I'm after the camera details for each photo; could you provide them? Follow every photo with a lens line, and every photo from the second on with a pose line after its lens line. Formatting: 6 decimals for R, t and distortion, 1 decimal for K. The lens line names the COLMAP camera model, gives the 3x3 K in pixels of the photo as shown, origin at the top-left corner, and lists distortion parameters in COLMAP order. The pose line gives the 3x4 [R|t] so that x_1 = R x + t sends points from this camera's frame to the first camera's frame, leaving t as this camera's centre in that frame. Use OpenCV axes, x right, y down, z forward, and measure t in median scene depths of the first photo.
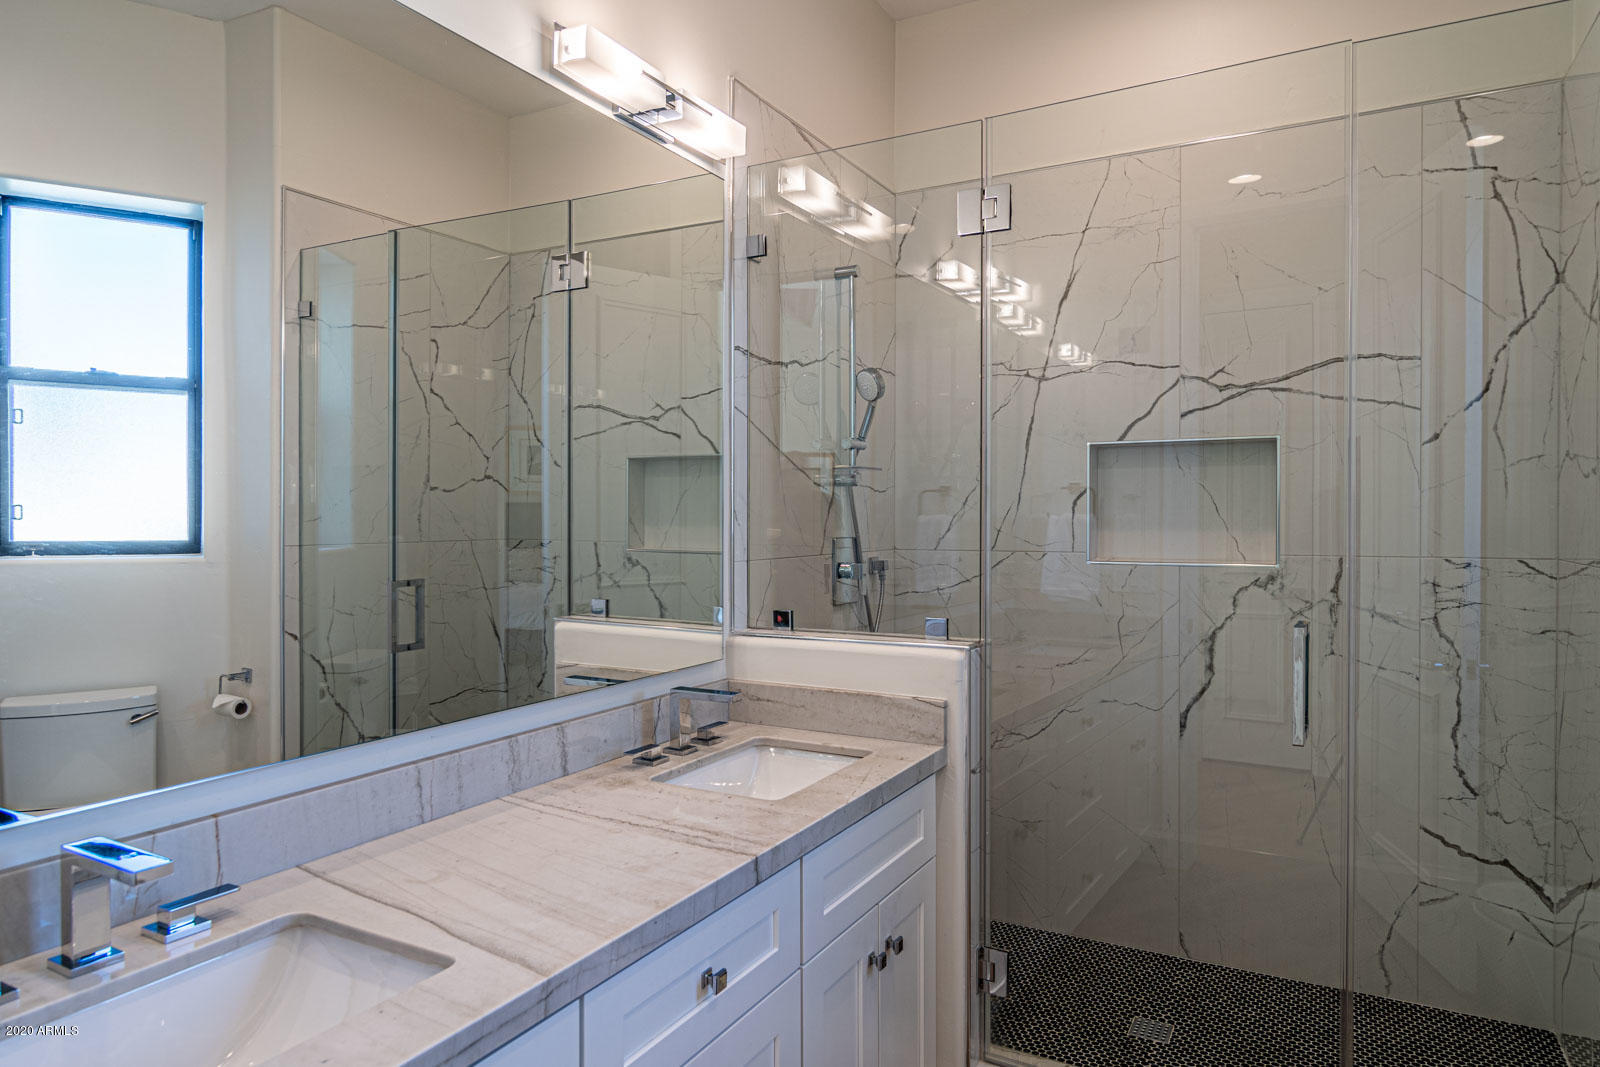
lens RADIAL K [[1000.1, 0, 798.4], [0, 1000.1, 526.9], [0, 0, 1]] dist [-0.000671, -0.001488]
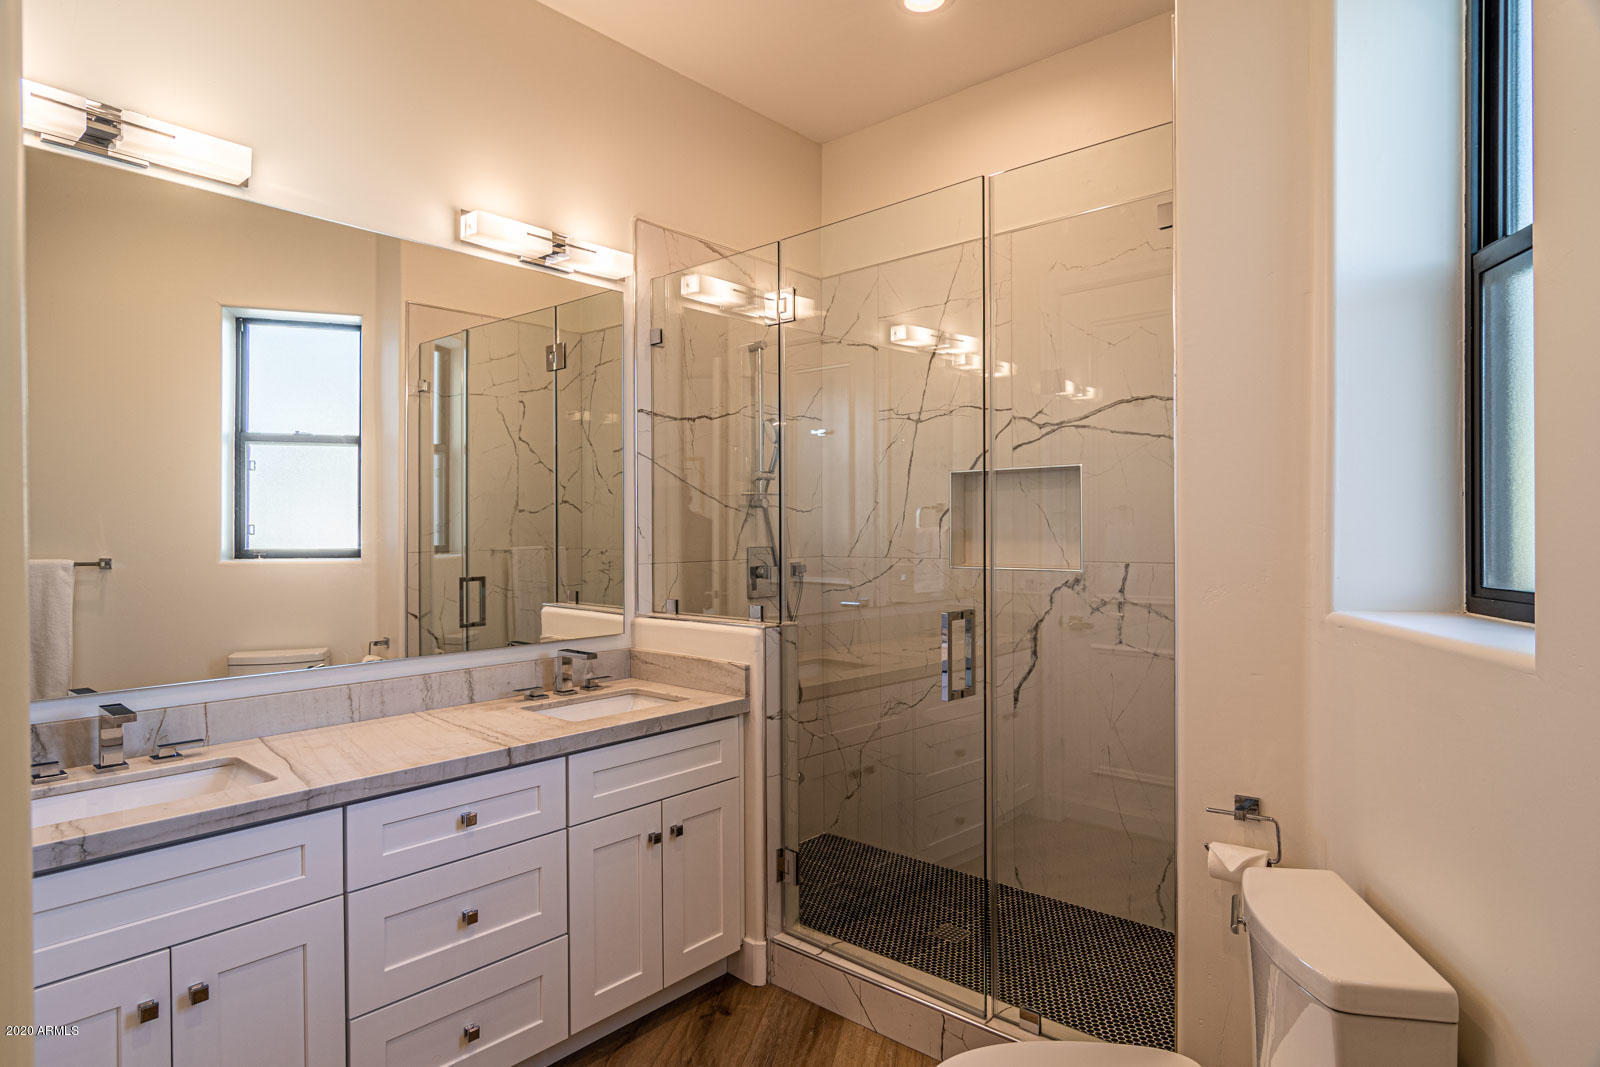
lens RADIAL K [[906.9, 0, 801.4], [0, 906.9, 534.0], [0, 0, 1]] dist [-0.001006, 0.003164]
pose [[0.973570, -0.001962, -0.228380, 0.406476], [0.000808, 0.999986, -0.005147, -0.000271], [0.228387, 0.004826, 0.973558, -0.162156]]
